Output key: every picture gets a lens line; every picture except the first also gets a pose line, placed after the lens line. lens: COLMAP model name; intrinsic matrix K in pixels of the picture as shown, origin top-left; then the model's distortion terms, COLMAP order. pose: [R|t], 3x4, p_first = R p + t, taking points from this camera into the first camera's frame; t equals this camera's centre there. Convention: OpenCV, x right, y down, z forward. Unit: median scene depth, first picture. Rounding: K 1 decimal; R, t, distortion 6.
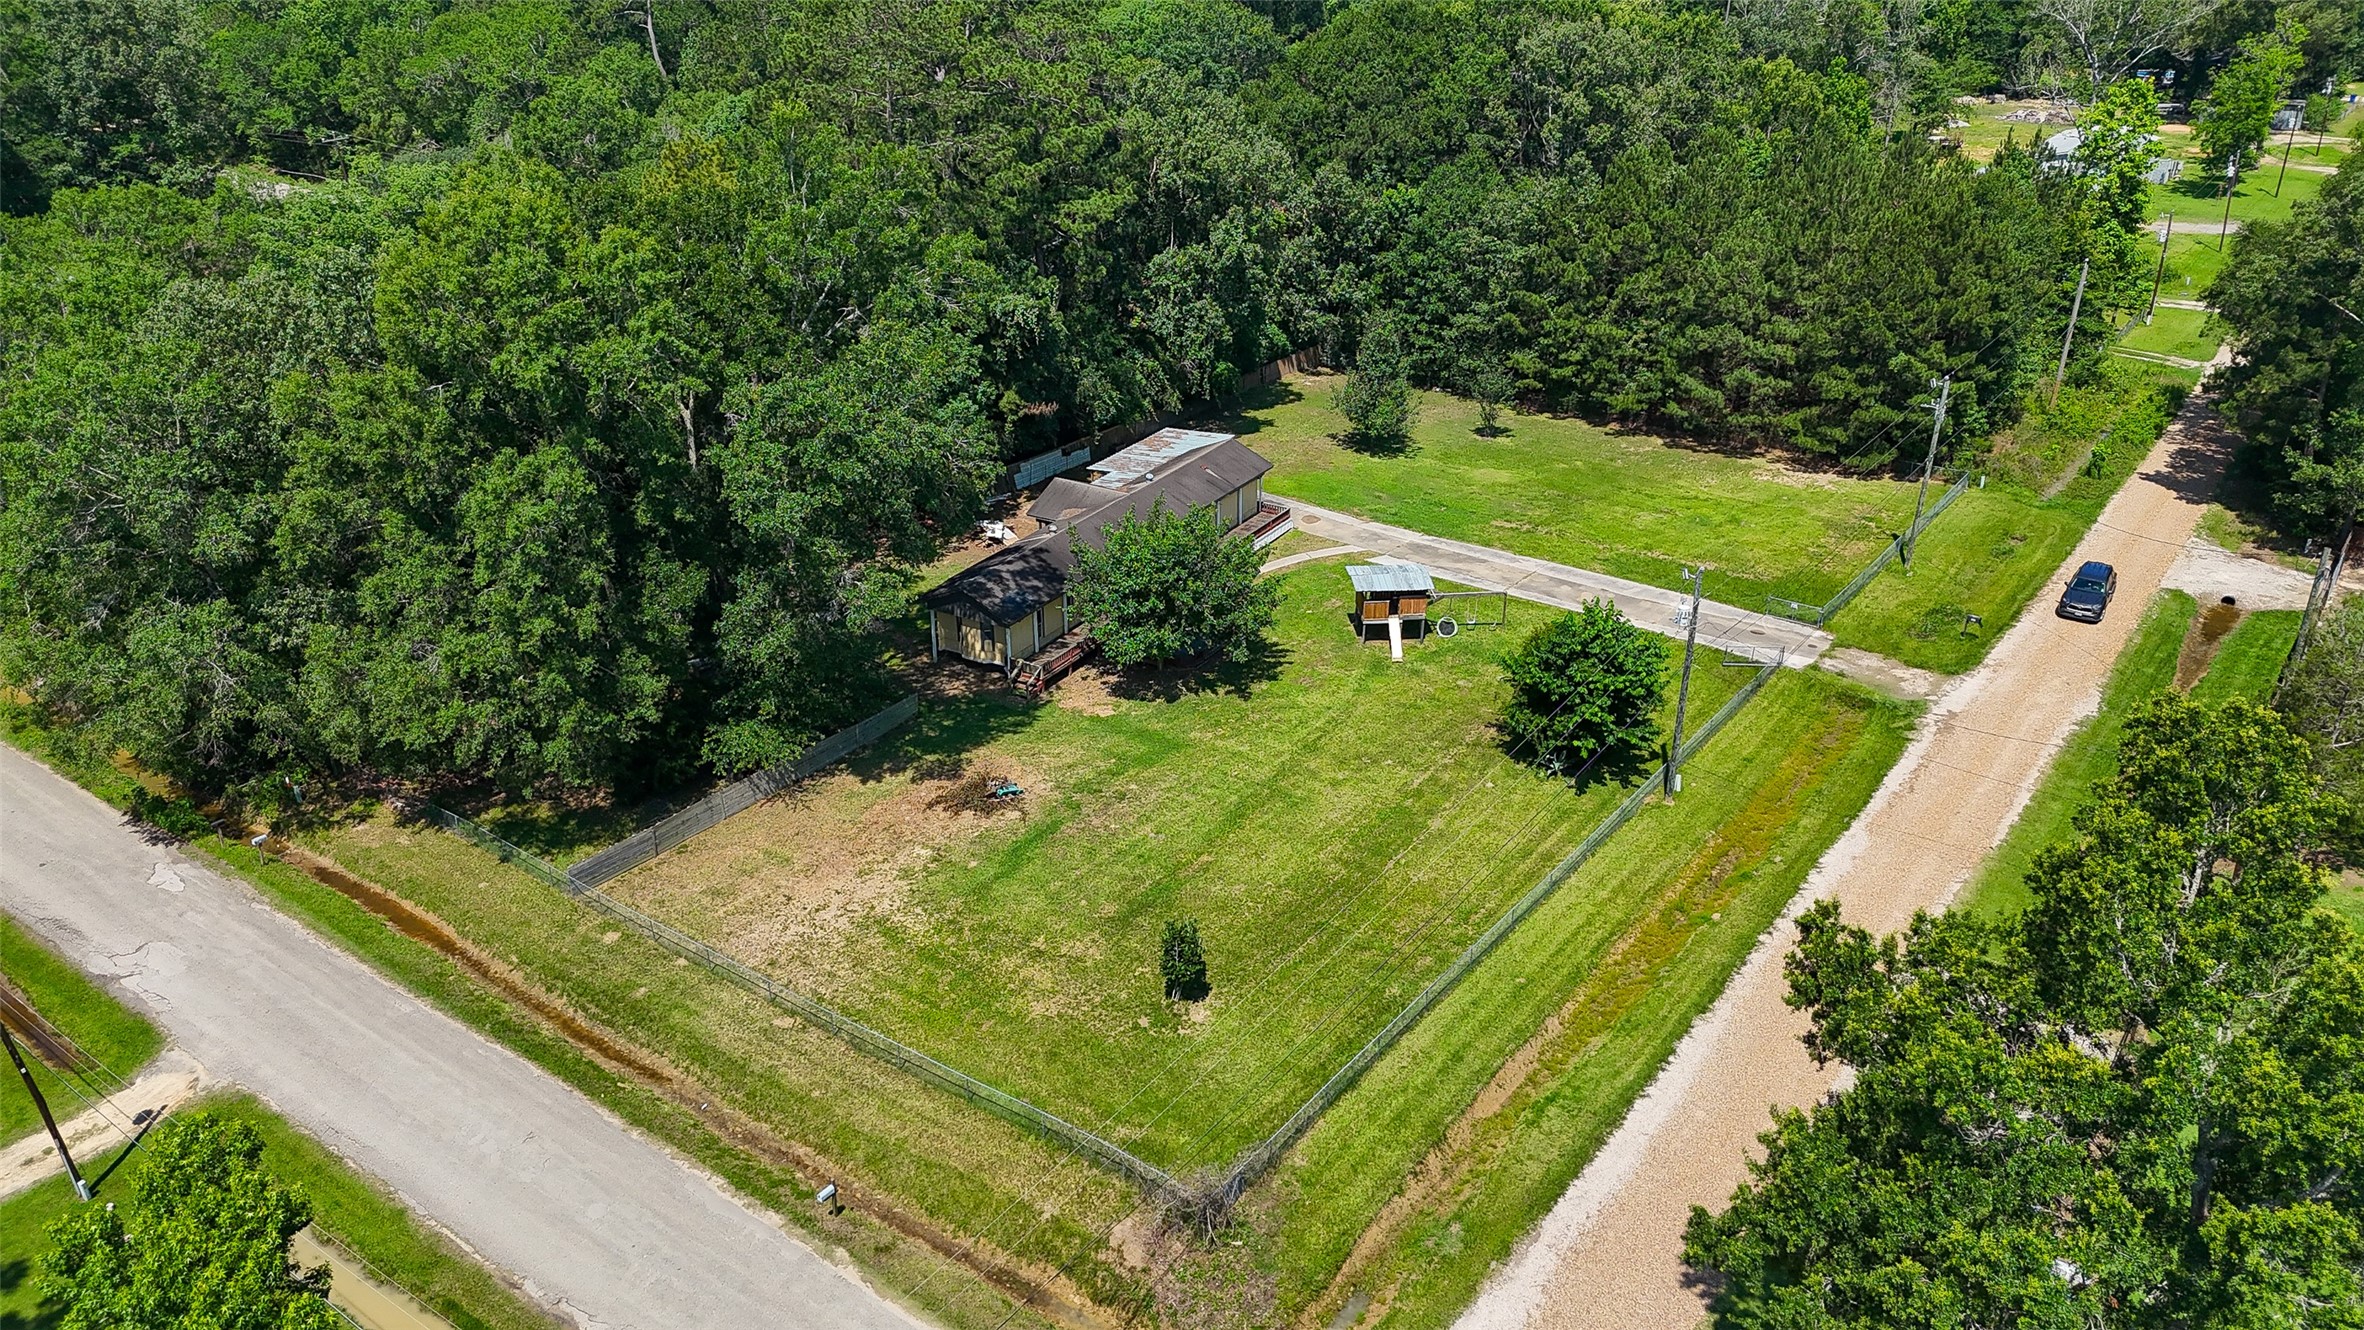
lens RADIAL K [[1732.3, 0, 1182.0], [0, 1732.3, 665.0], [0, 0, 1]] dist [0.096903, -0.108277]
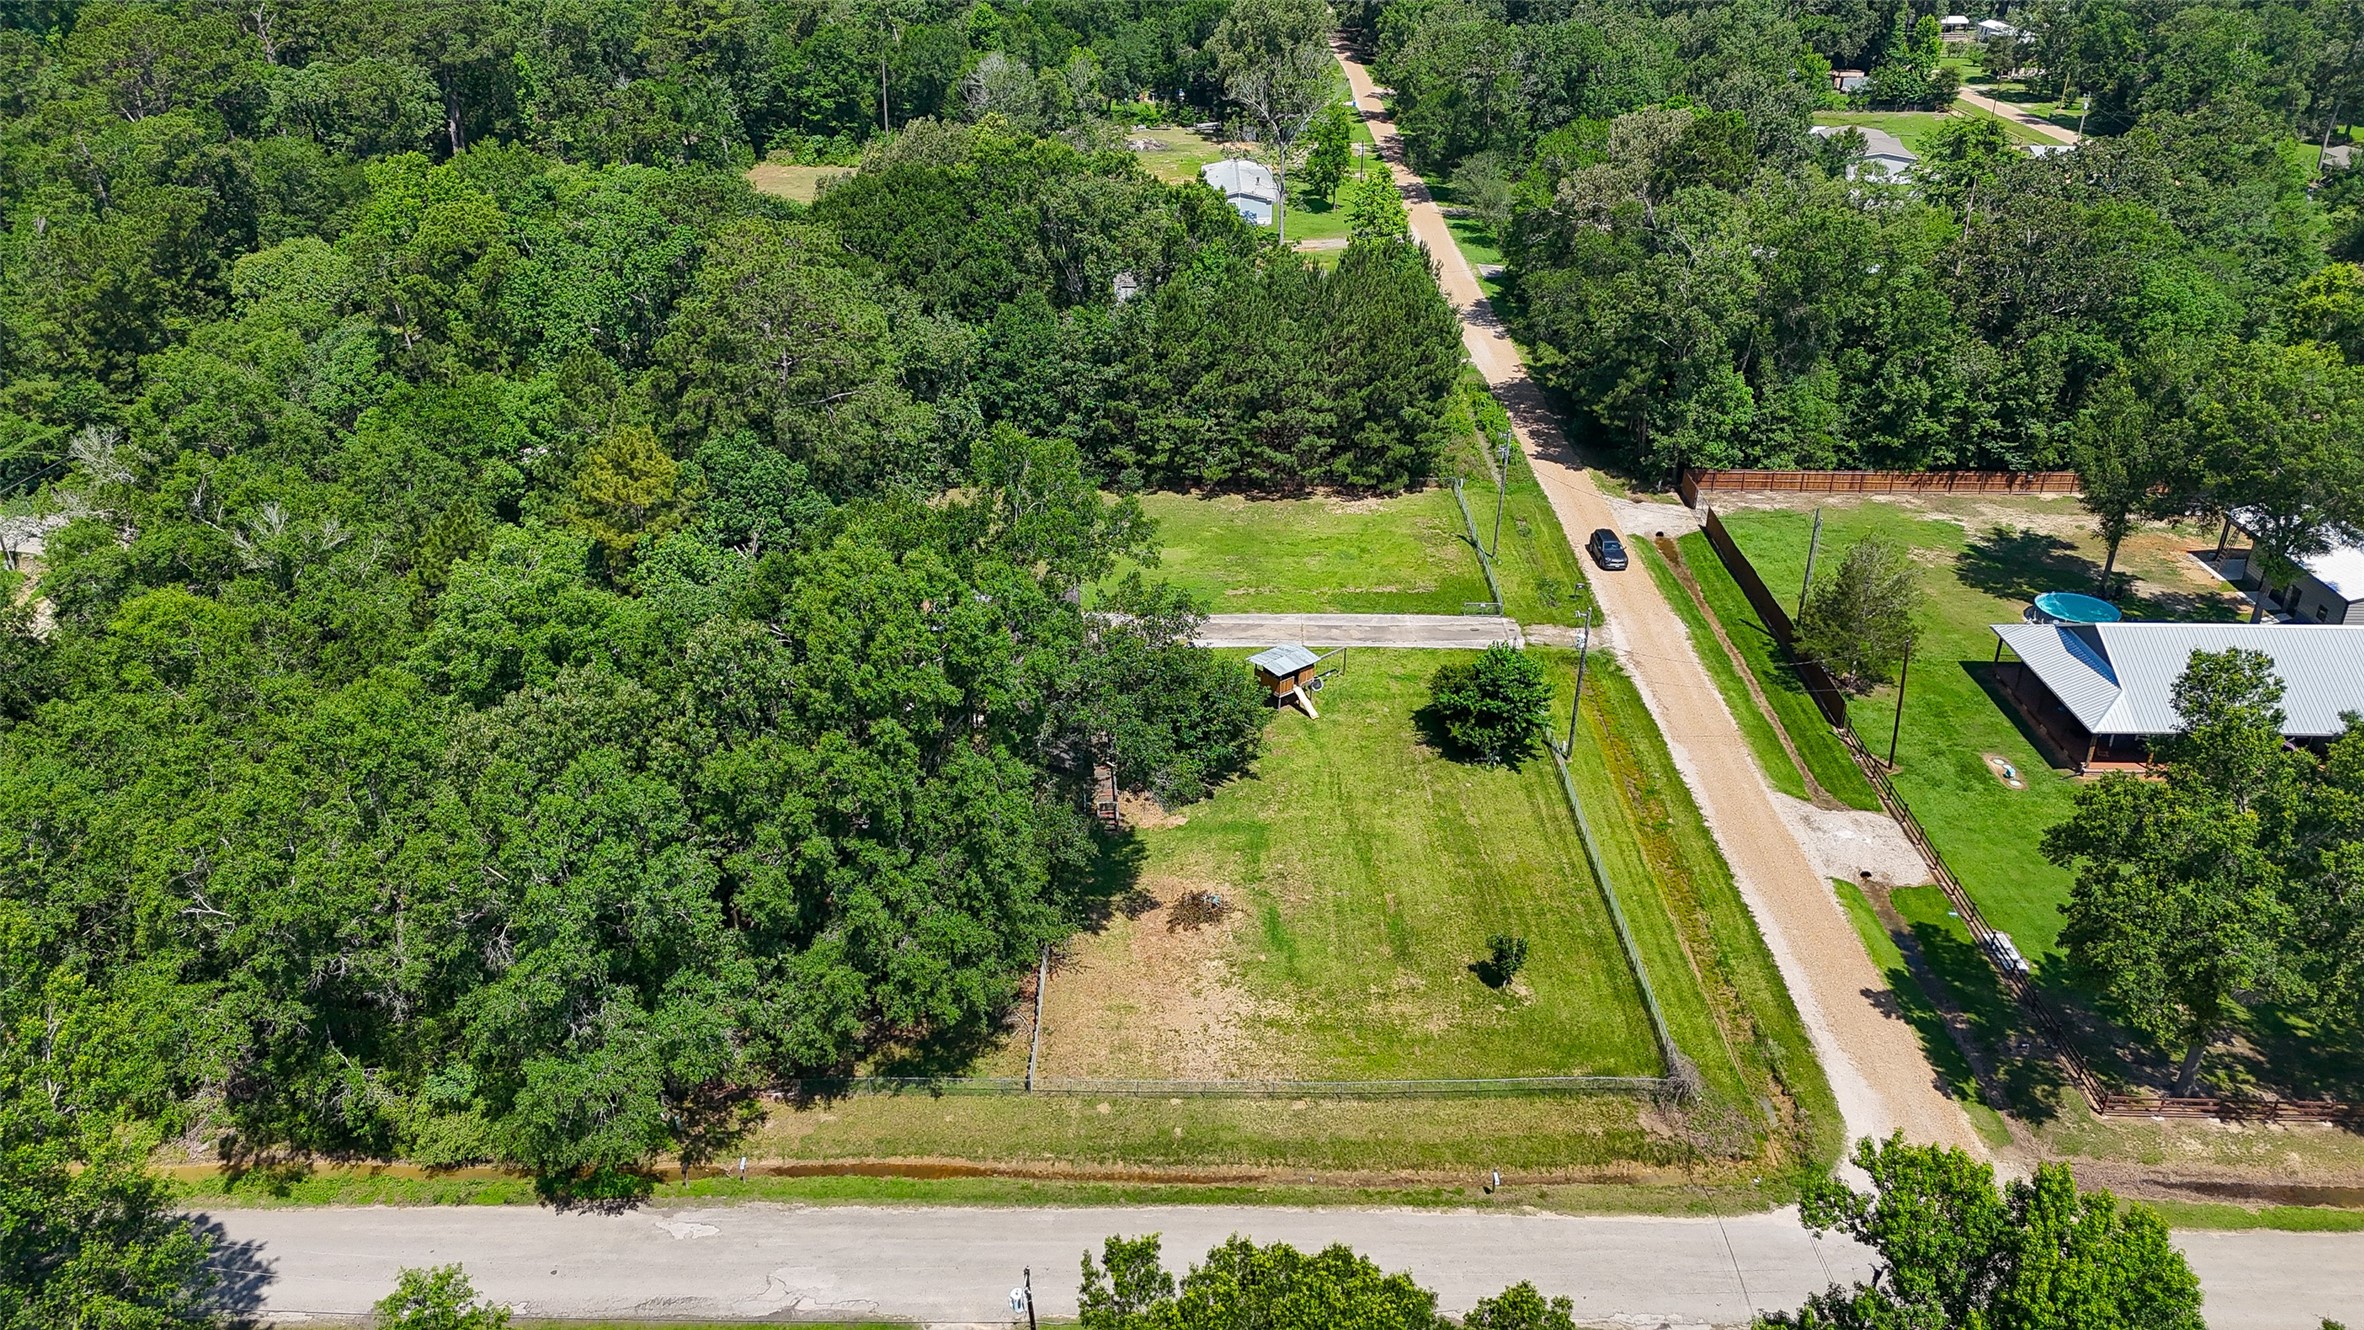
lens RADIAL K [[1732.3, 0, 1182.0], [0, 1732.3, 665.0], [0, 0, 1]] dist [0.096903, -0.108277]
pose [[0.805624, -0.262099, 0.531295, -0.738057], [0.249723, 0.963483, 0.096641, -0.220520], [-0.537224, 0.054820, 0.841656, -0.085281]]
